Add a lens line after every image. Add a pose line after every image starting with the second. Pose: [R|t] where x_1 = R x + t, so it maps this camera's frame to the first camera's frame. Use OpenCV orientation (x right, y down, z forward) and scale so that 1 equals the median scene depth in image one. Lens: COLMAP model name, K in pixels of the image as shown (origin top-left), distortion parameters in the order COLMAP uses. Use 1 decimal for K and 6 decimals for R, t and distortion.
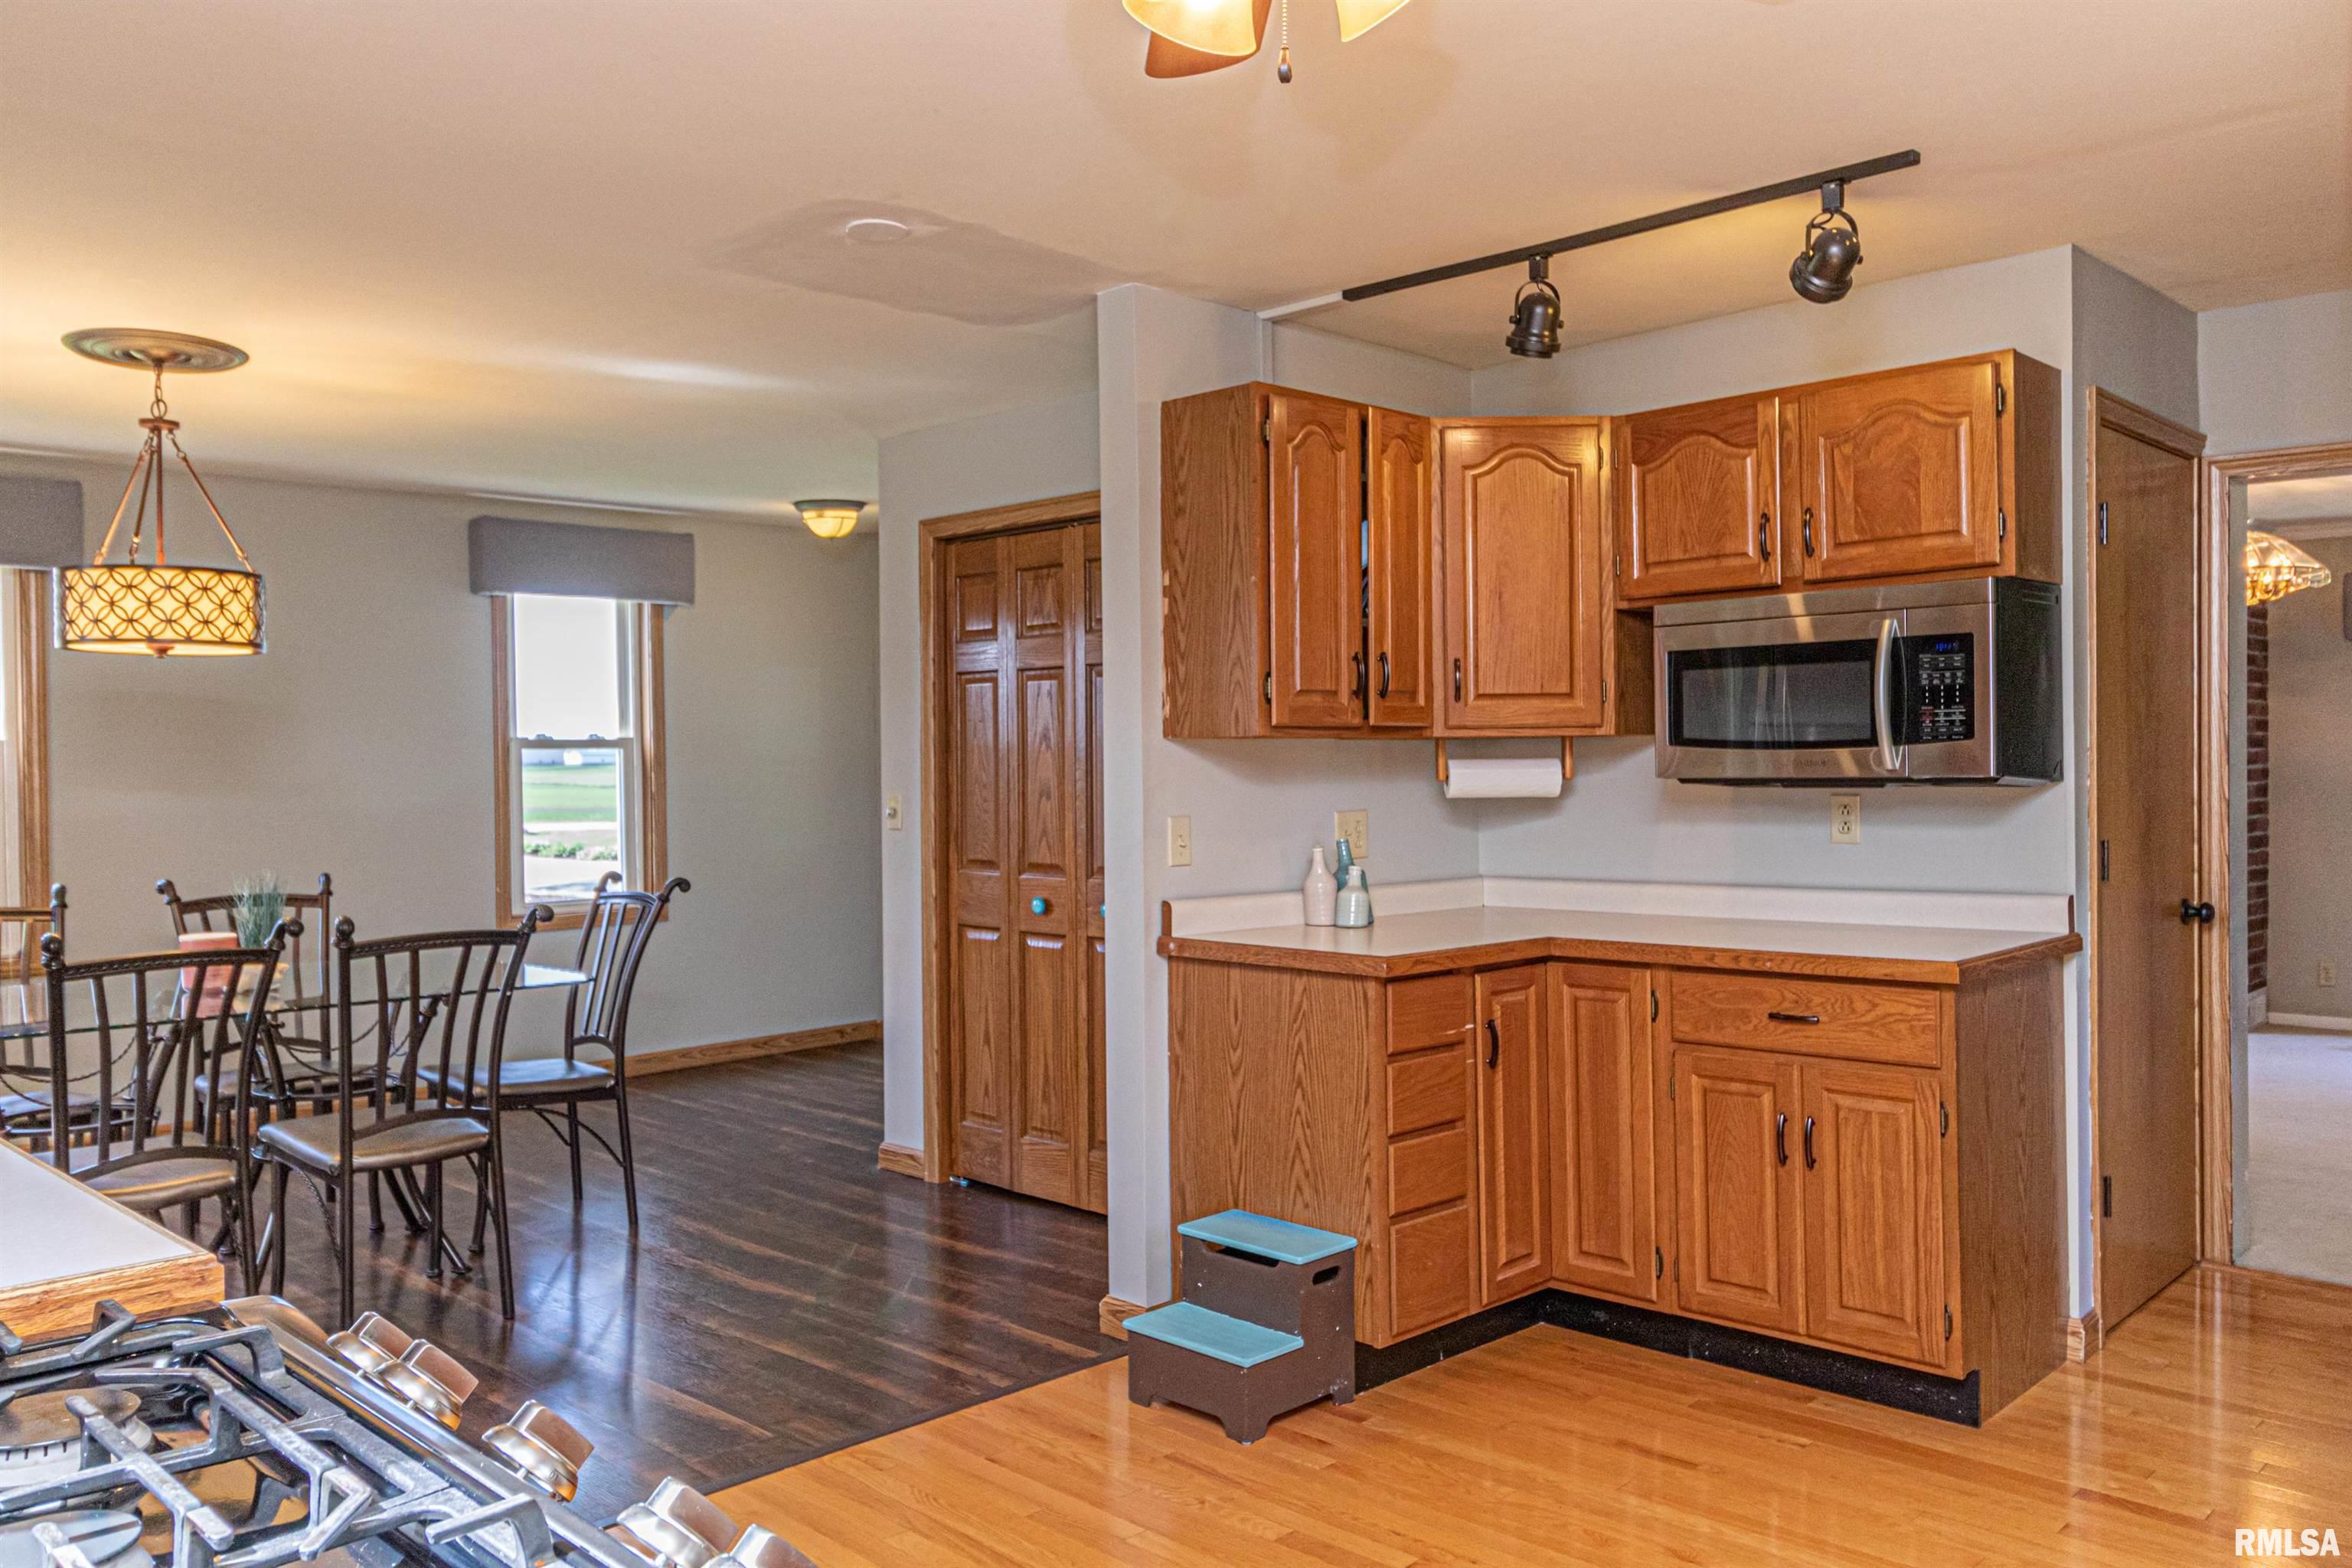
lens RADIAL K [[1773.2, 0, 1178.1], [0, 1773.2, 771.8], [0, 0, 1]] dist [0.001199, -0.002351]
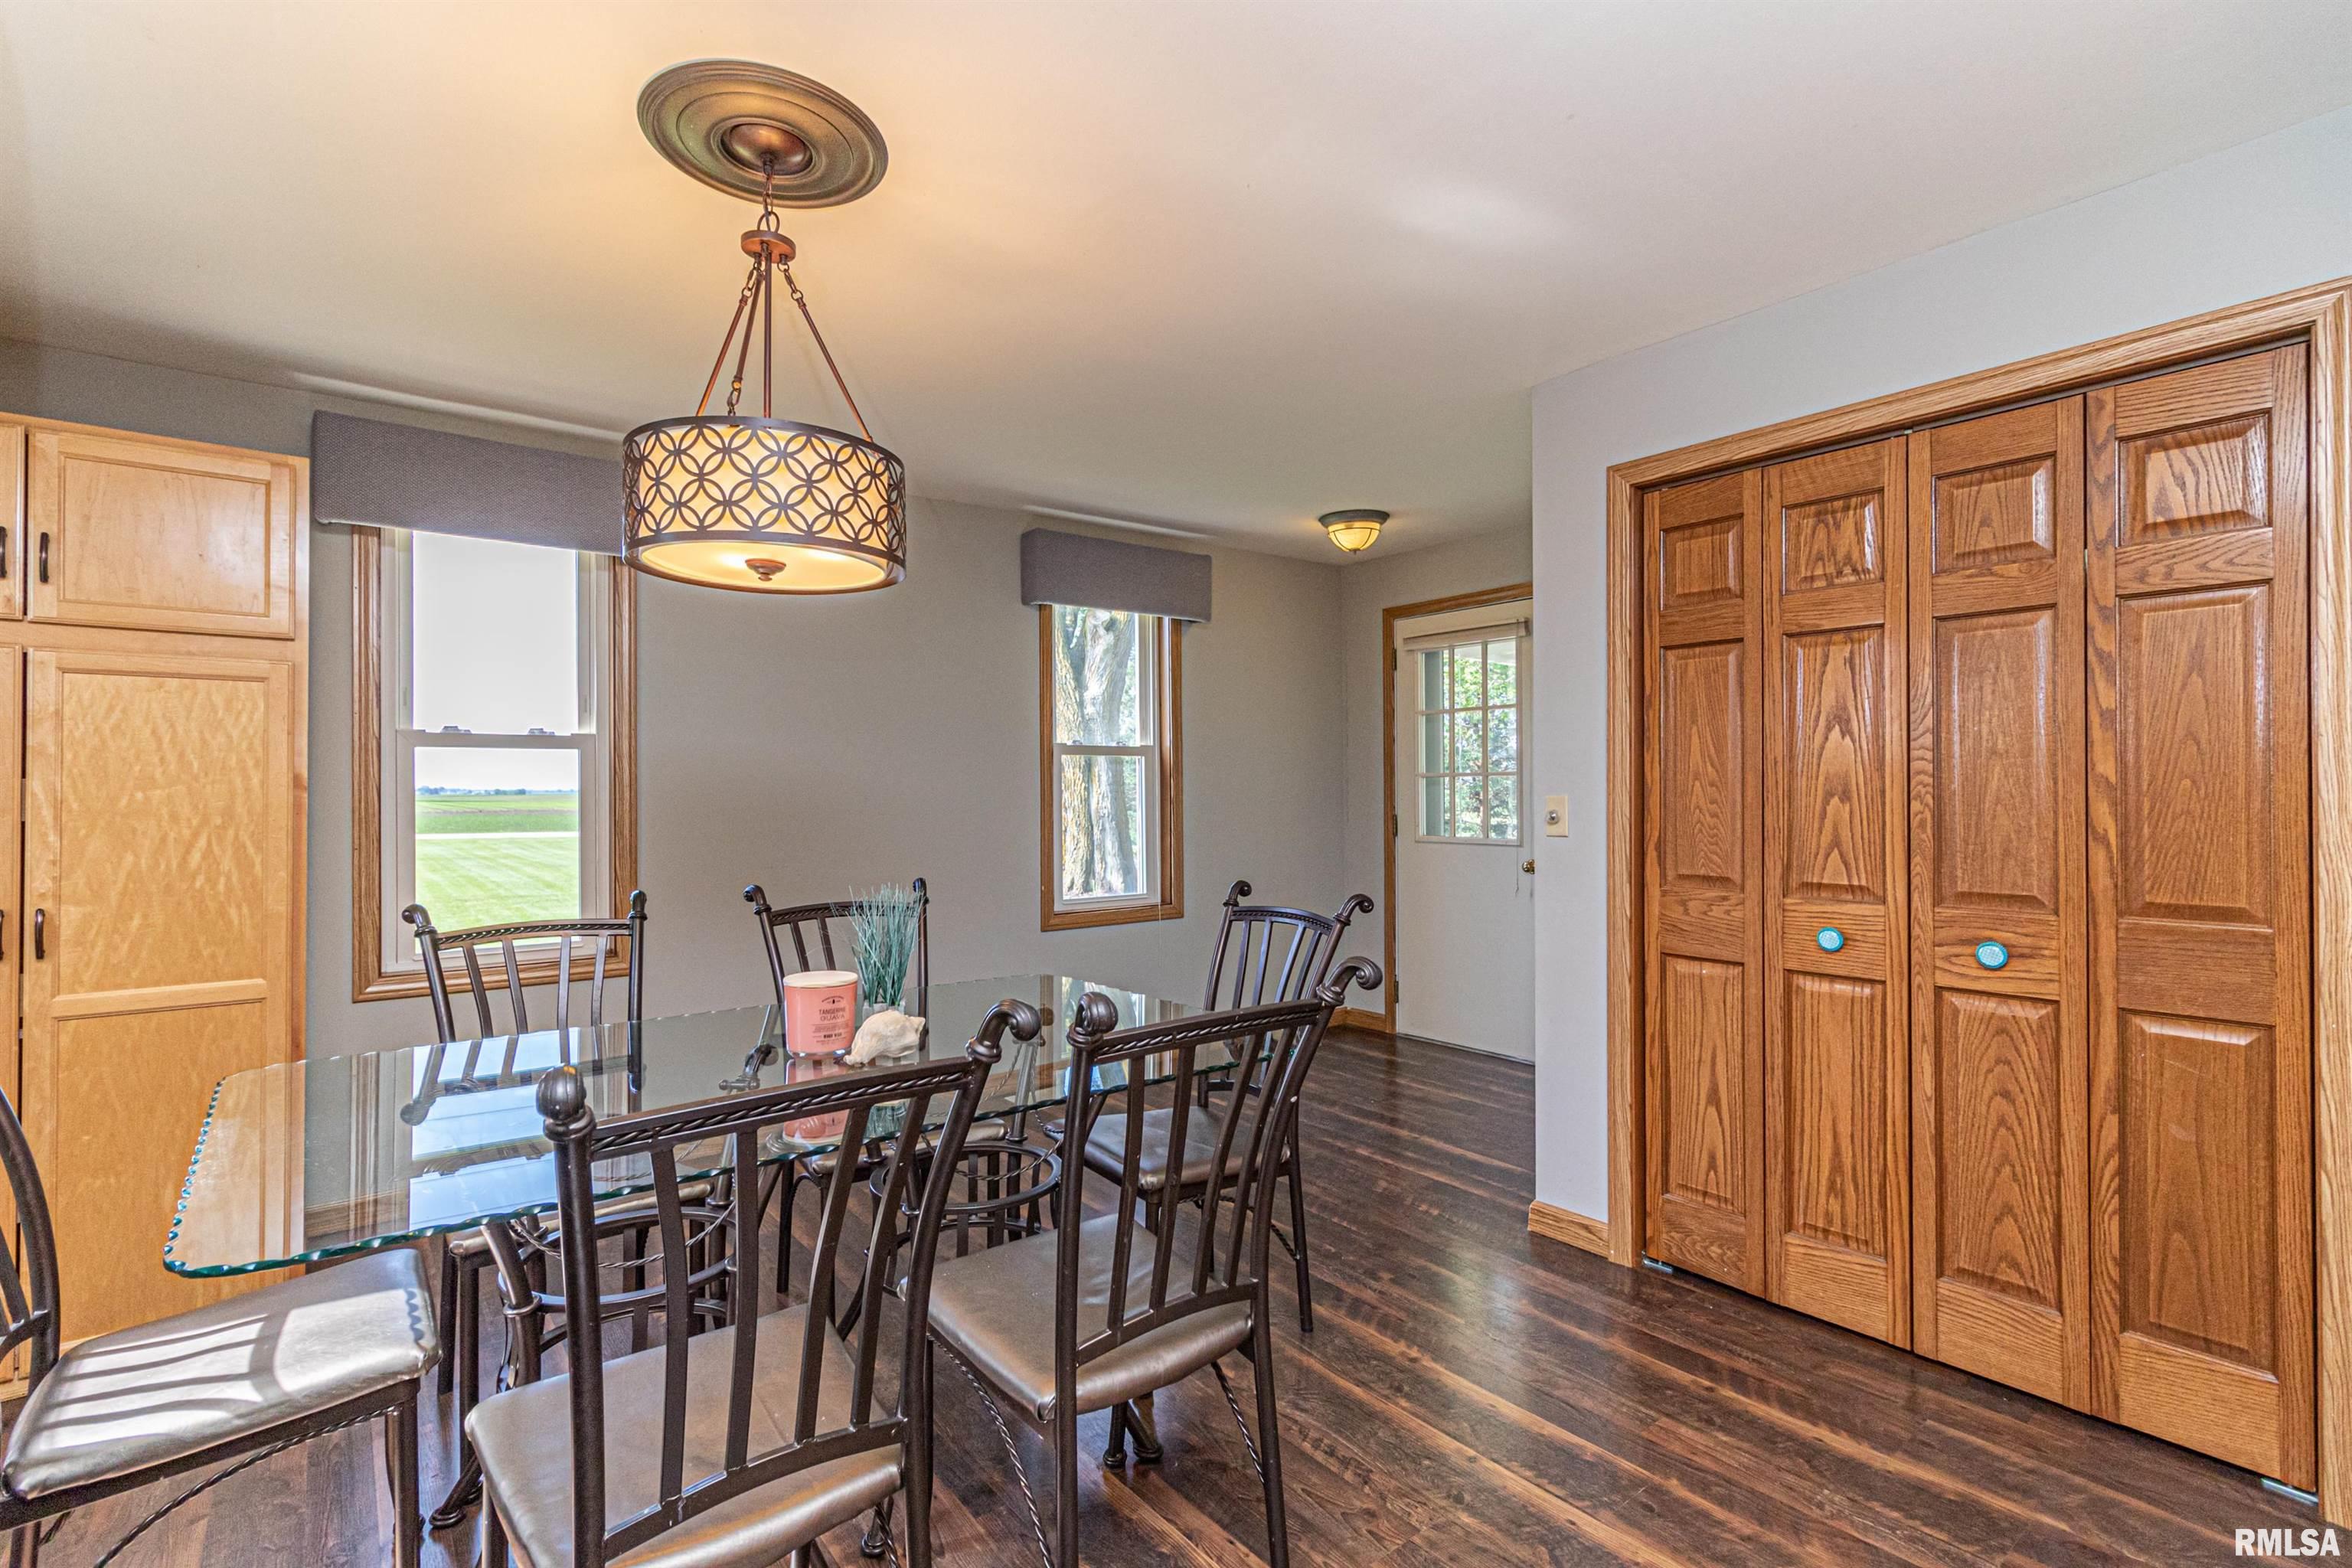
lens RADIAL K [[1081.8, 0, 1176.0], [0, 1081.8, 784.0], [0, 0, 1]] dist [0.000298, 0.000487]
pose [[0.992288, 0.005890, -0.123814, -0.285516], [-0.007600, 0.999882, -0.013343, 0.016088], [0.123721, 0.014181, 0.992216, 0.474513]]
